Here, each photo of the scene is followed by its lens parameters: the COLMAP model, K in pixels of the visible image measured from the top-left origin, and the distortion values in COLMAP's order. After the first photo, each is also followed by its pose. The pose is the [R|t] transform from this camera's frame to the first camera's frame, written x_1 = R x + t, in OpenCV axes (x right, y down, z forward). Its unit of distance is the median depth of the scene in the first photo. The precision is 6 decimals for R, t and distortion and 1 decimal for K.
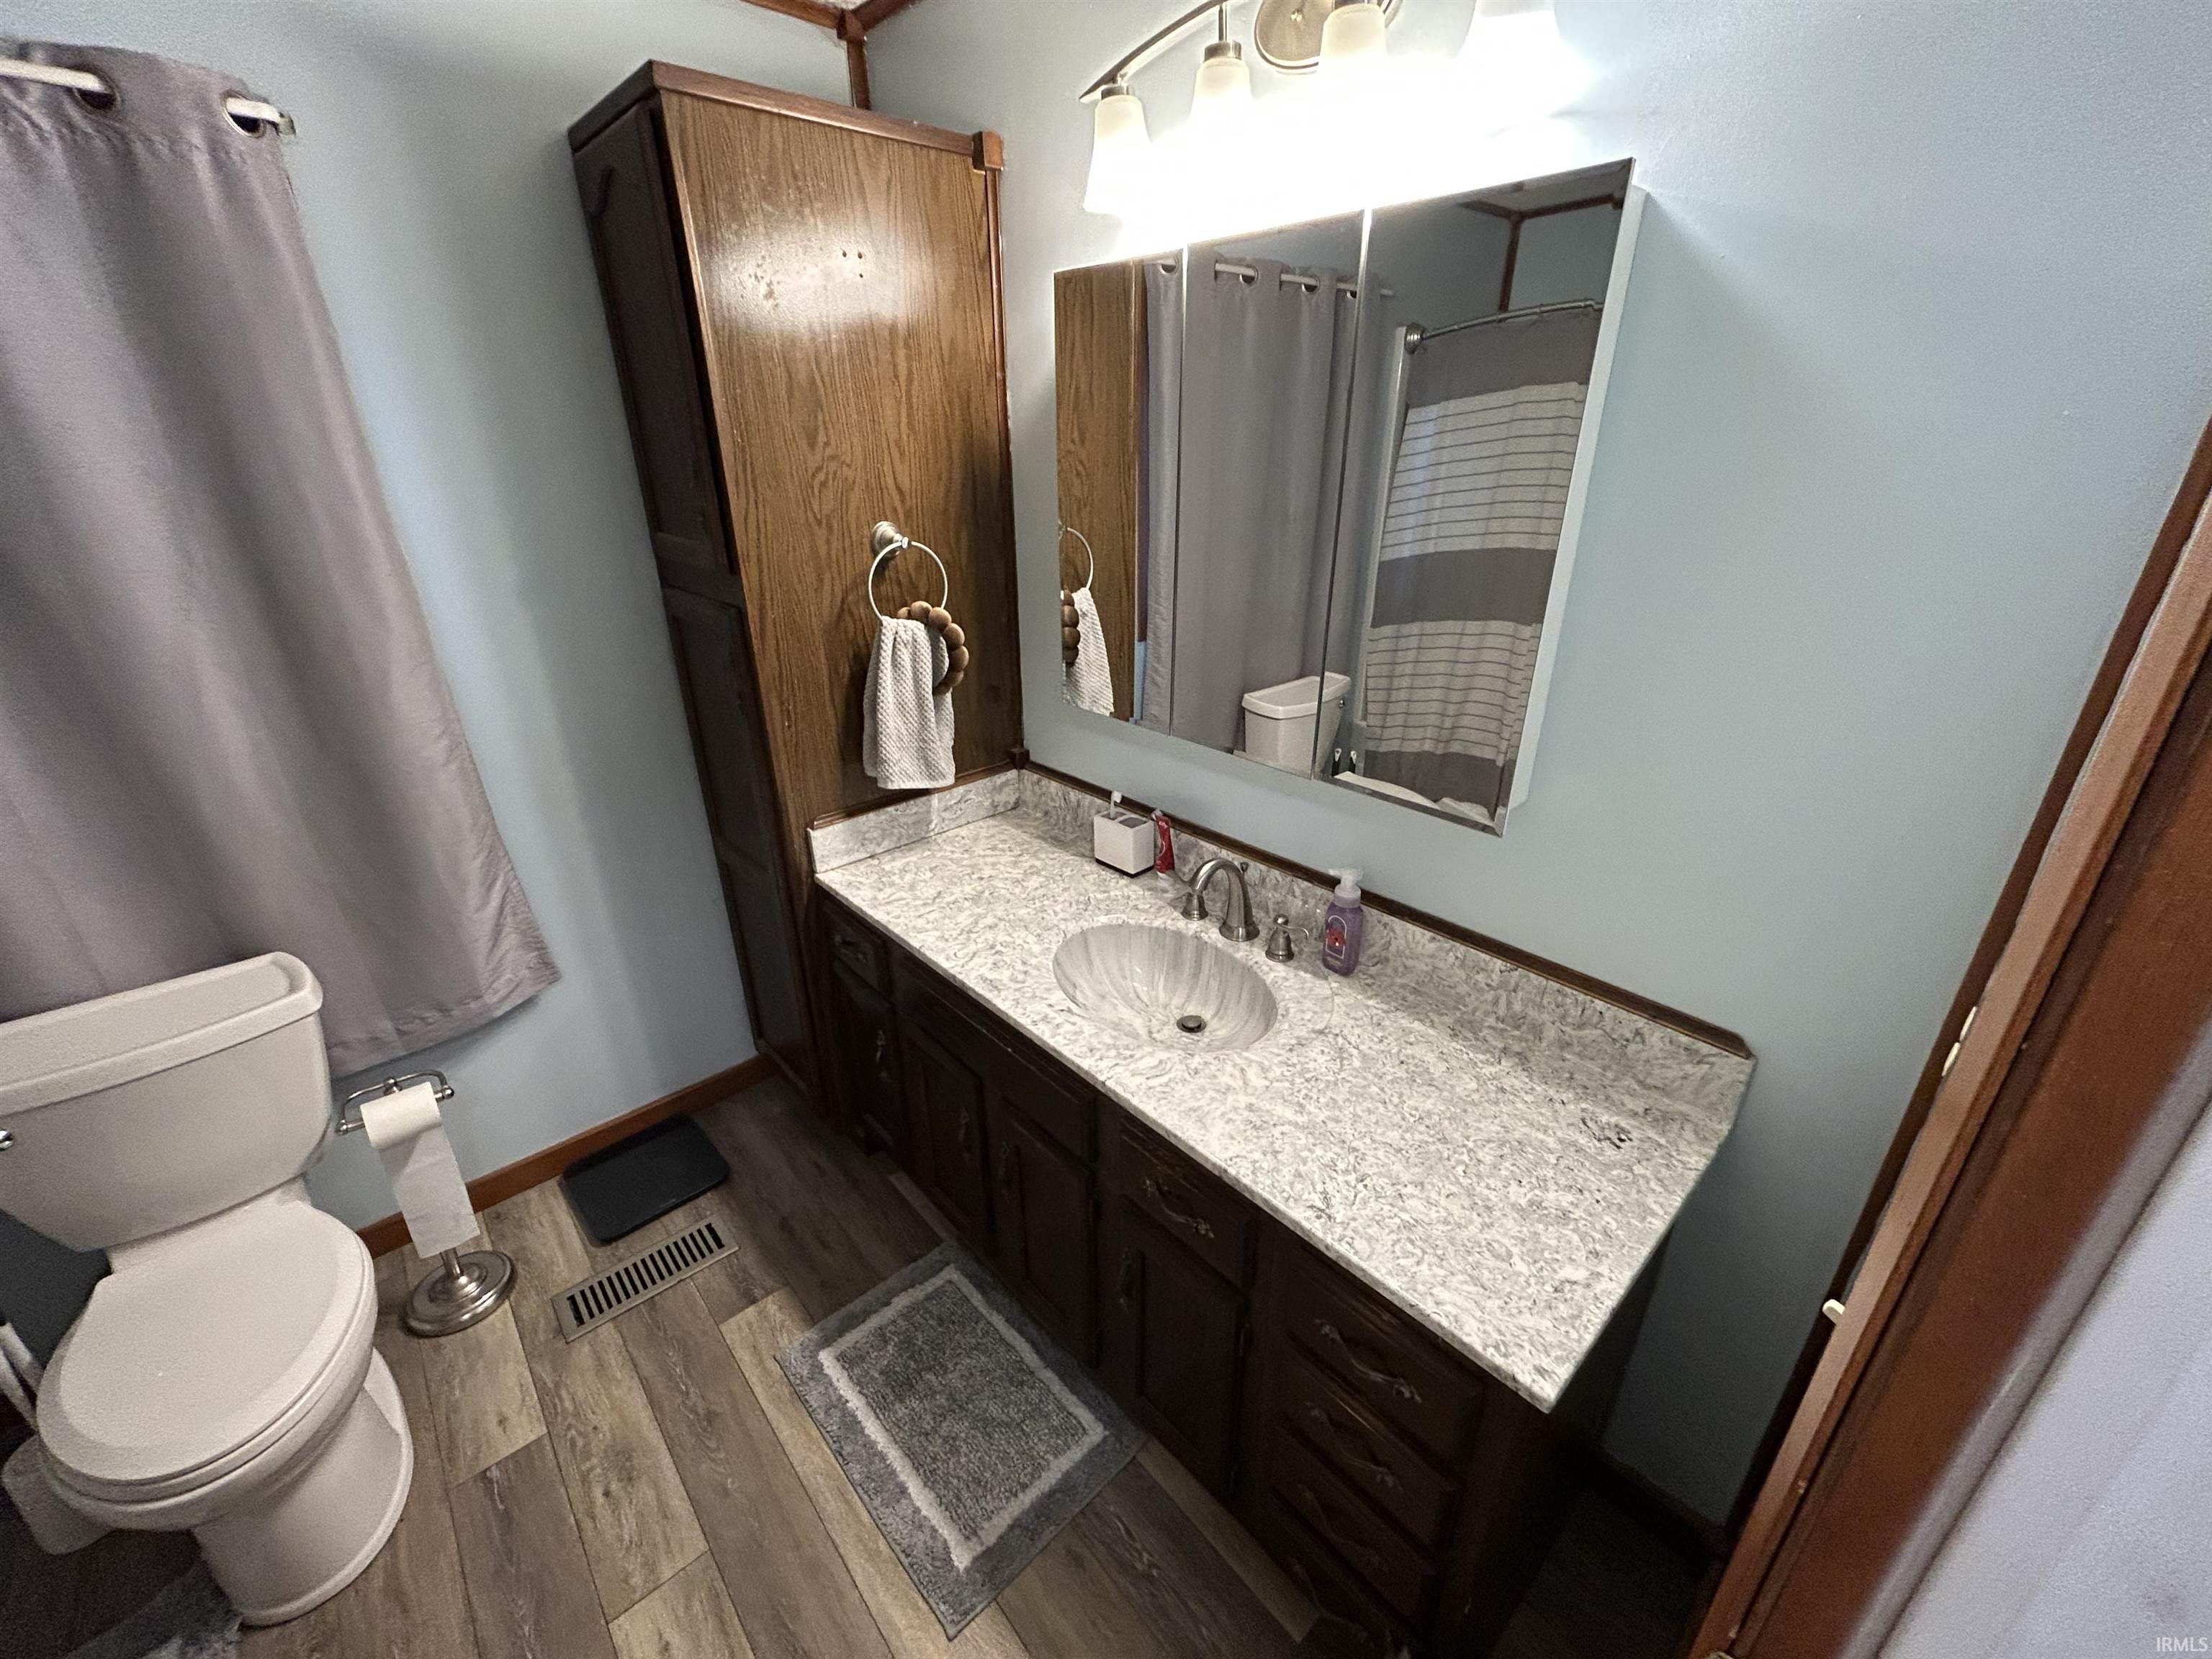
lens RADIAL K [[903.2, 0, 1101.0], [0, 903.2, 829.8], [0, 0, 1]] dist [-0.000176, 0.002432]
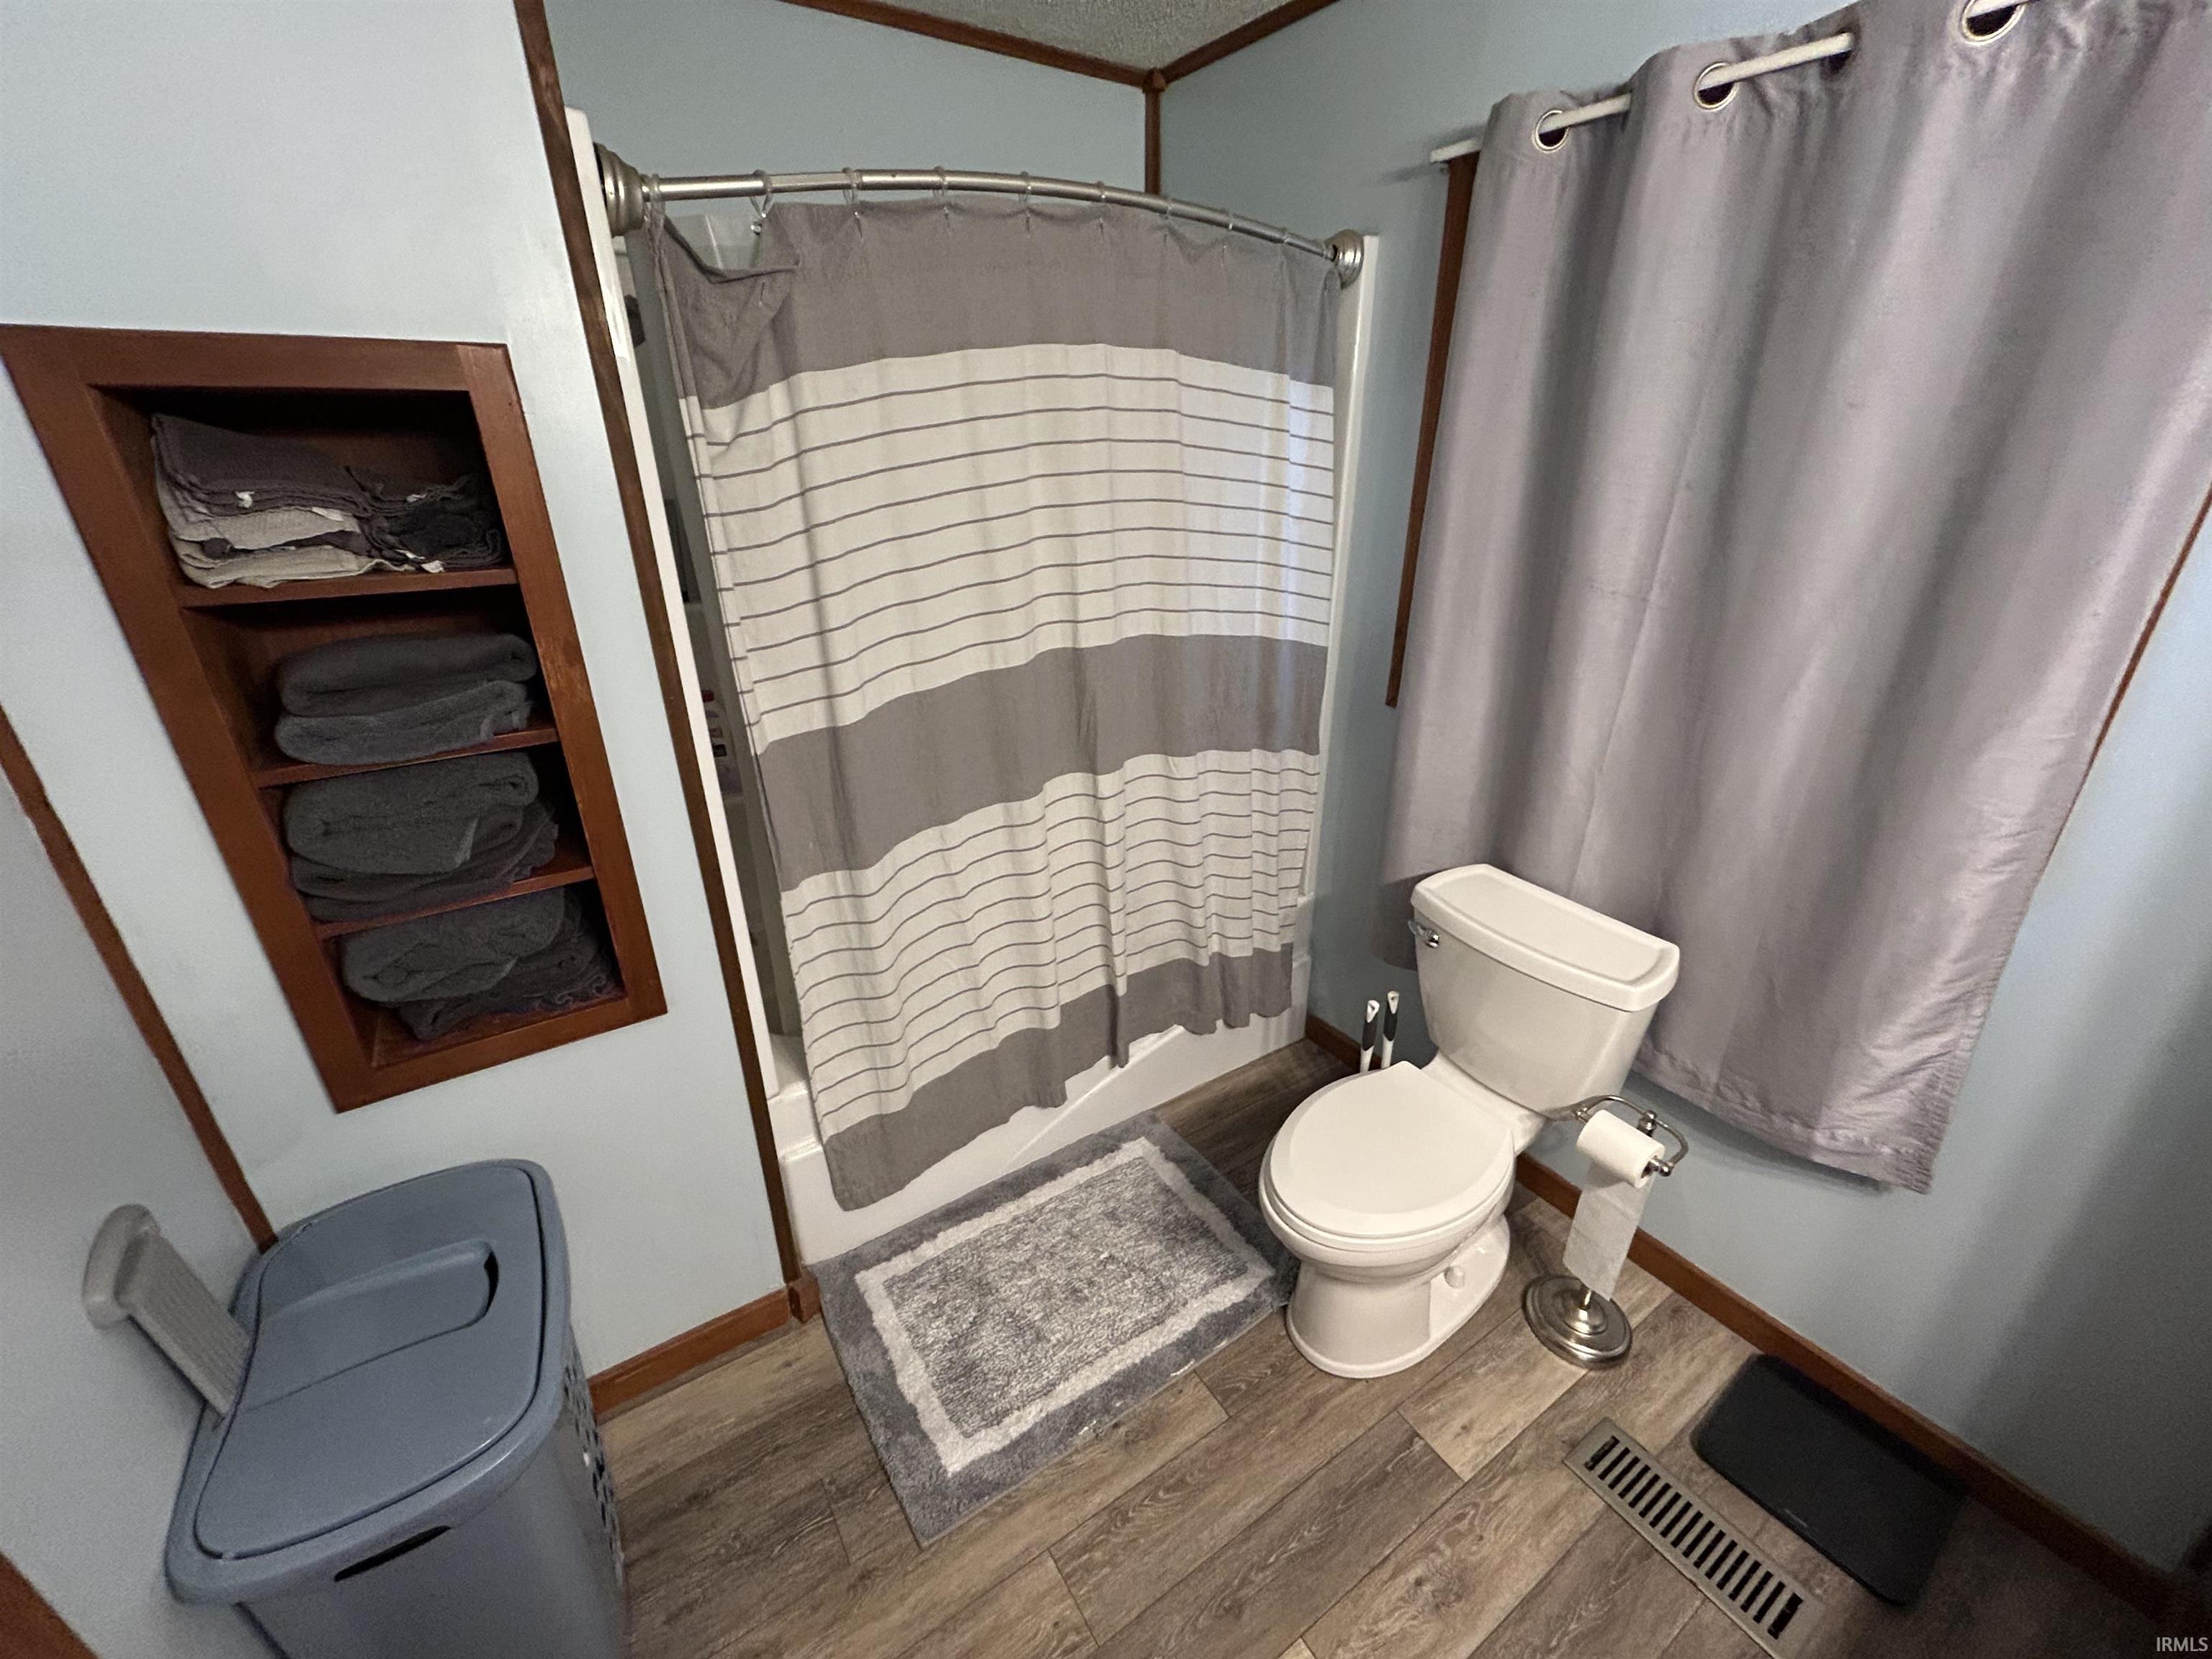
lens RADIAL K [[903.2, 0, 1101.0], [0, 903.2, 829.8], [0, 0, 1]] dist [-0.000176, 0.002432]
pose [[-0.130154, 0.419585, -0.898336, -0.000152], [-0.394103, 0.809501, 0.435192, -0.131654], [0.909804, 0.410678, 0.060000, 0.283157]]
